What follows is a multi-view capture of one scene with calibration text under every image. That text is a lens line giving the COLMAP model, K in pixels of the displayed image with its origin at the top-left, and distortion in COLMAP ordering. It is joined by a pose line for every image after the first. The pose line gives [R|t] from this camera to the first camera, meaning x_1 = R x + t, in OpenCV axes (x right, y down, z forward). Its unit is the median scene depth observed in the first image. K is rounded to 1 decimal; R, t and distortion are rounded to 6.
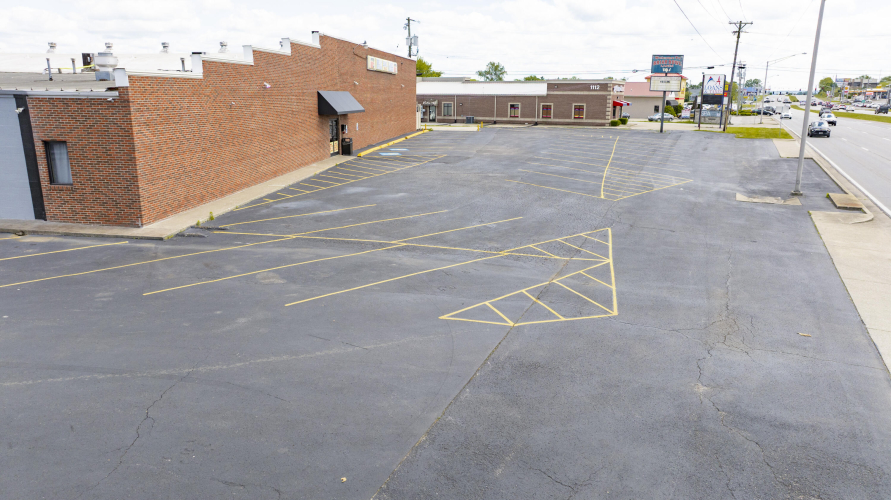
lens RADIAL K [[626.4, 0, 449.2], [0, 626.4, 249.3], [0, 0, 1]] dist [-0.039140, 0.040684]
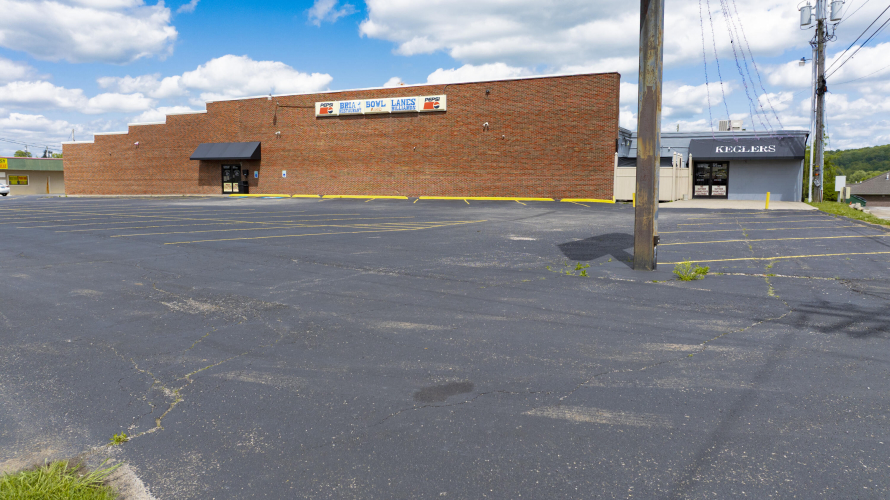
lens RADIAL K [[625.7, 0, 441.0], [0, 625.7, 236.1], [0, 0, 1]] dist [-0.039140, 0.040684]
pose [[-0.325866, 0.088481, -0.941267, 1.658753], [-0.227623, 0.958981, 0.168949, -0.728293], [0.917605, 0.269309, -0.292359, 3.446354]]
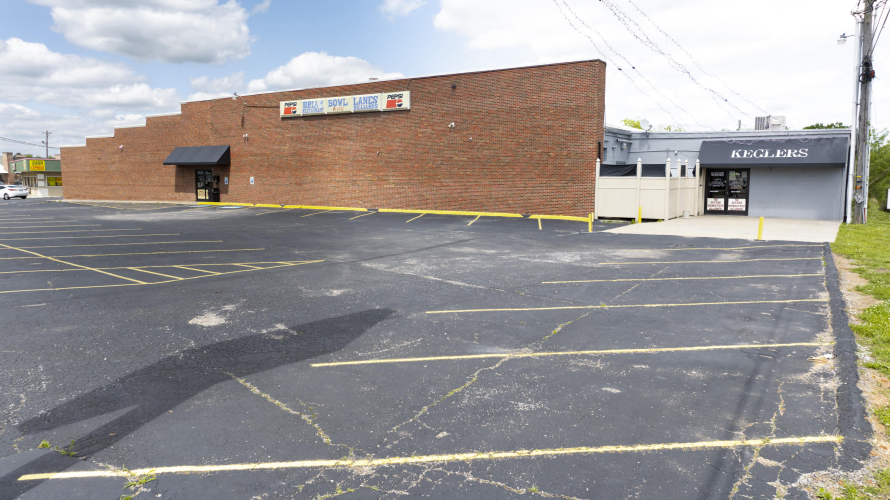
lens RADIAL K [[625.7, 0, 438.9], [0, 625.7, 244.4], [0, 0, 1]] dist [-0.039140, 0.040684]
pose [[-0.445550, 0.101168, -0.889523, 1.277653], [-0.215546, 0.952244, 0.216266, -0.812738], [0.868922, 0.288091, -0.402465, 3.636640]]
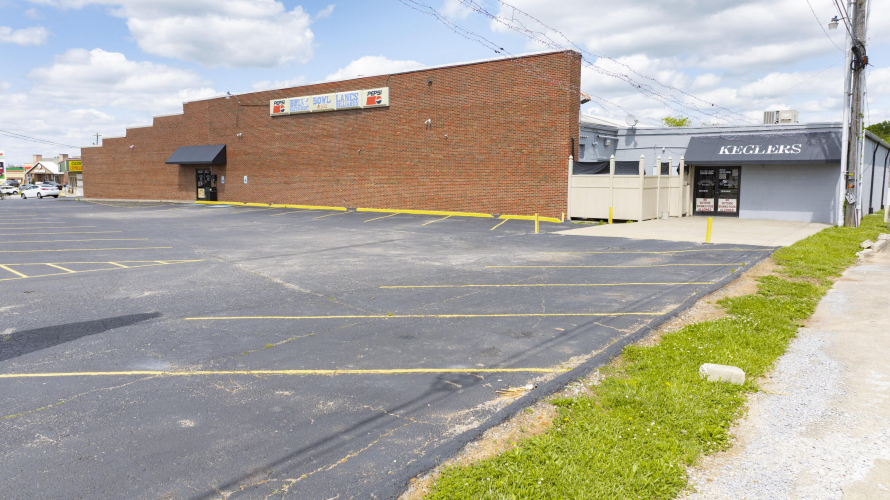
lens RADIAL K [[625.7, 0, 439.4], [0, 625.7, 242.0], [0, 0, 1]] dist [-0.039140, 0.040684]
pose [[-0.518829, 0.091476, -0.849970, 1.133045], [-0.206246, 0.951495, 0.228298, -0.841090], [0.829626, 0.293751, -0.474797, 3.780423]]
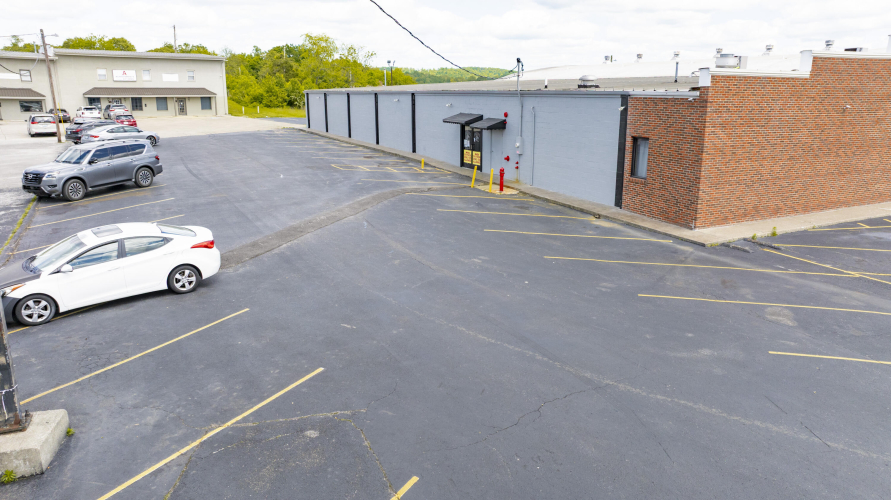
lens RADIAL K [[626.4, 0, 450.3], [0, 626.4, 247.9], [0, 0, 1]] dist [-0.039140, 0.040684]
pose [[0.554382, 0.196325, -0.808775, 0.091392], [-0.202122, 0.974445, 0.097994, -0.025739], [0.807346, 0.109145, 0.579896, 0.120109]]
